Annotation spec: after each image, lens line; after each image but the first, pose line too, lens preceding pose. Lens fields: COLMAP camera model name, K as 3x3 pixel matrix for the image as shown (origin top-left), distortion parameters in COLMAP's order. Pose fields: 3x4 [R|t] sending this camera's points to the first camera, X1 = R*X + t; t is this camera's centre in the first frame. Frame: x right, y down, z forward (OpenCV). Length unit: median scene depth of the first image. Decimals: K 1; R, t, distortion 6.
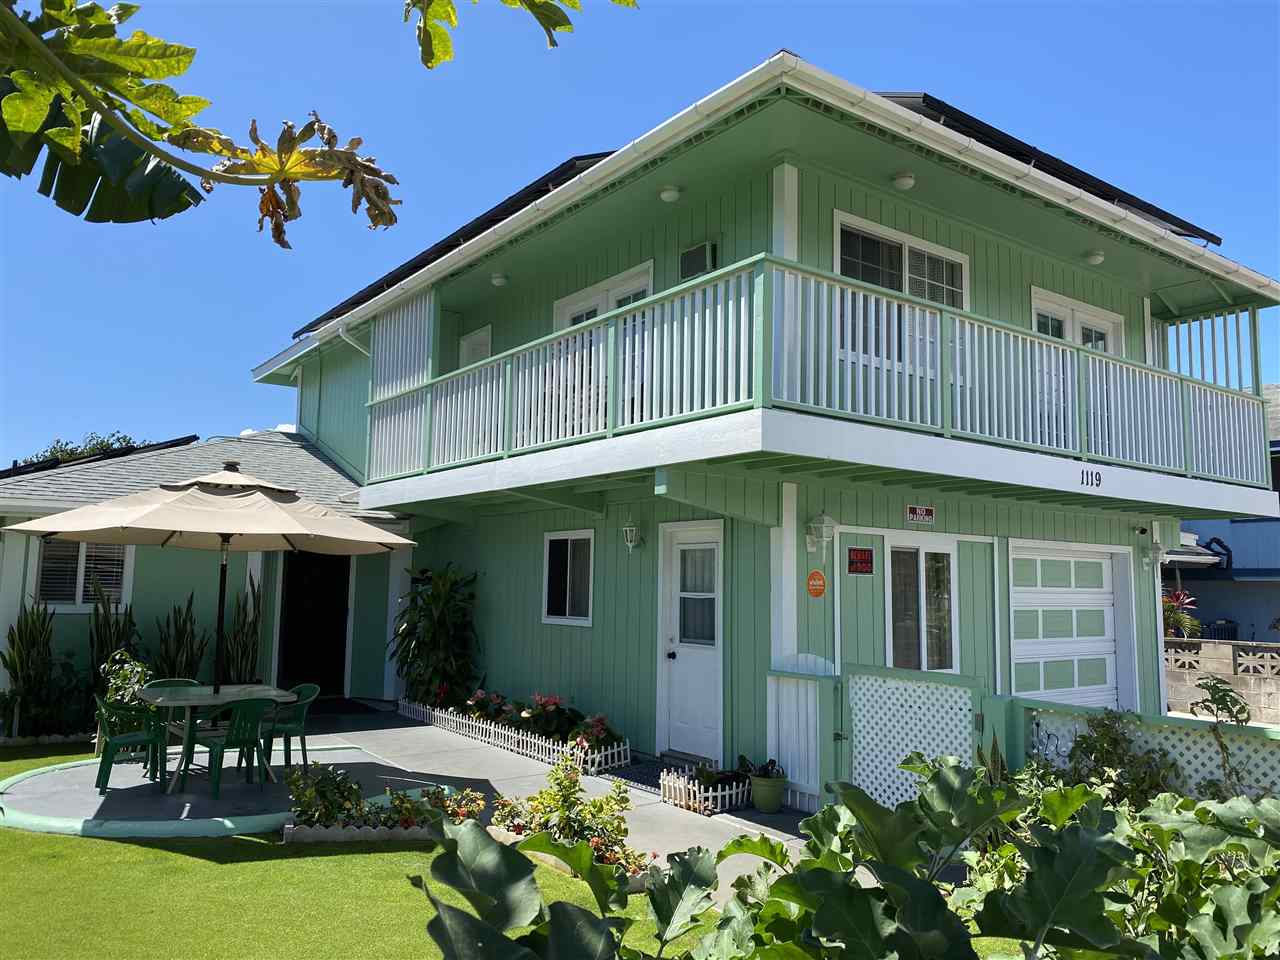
lens RADIAL K [[975.1, 0, 640.0], [0, 975.1, 481.6], [0, 0, 1]] dist [-0.014931, -0.007140]
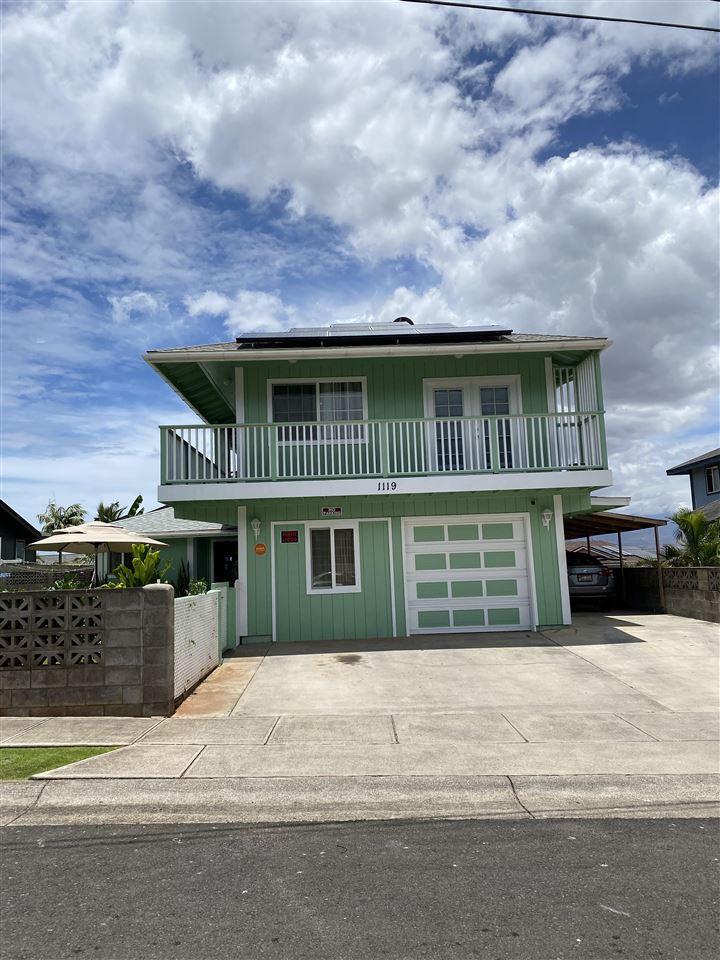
lens RADIAL K [[731.3, 0, 358.3], [0, 731.3, 478.5], [0, 0, 1]] dist [-0.014931, -0.007140]
pose [[0.810139, -0.115614, -0.574724, 1.256627], [0.112977, 0.992774, -0.040457, 0.034264], [0.575248, -0.032155, 0.817347, -0.239270]]
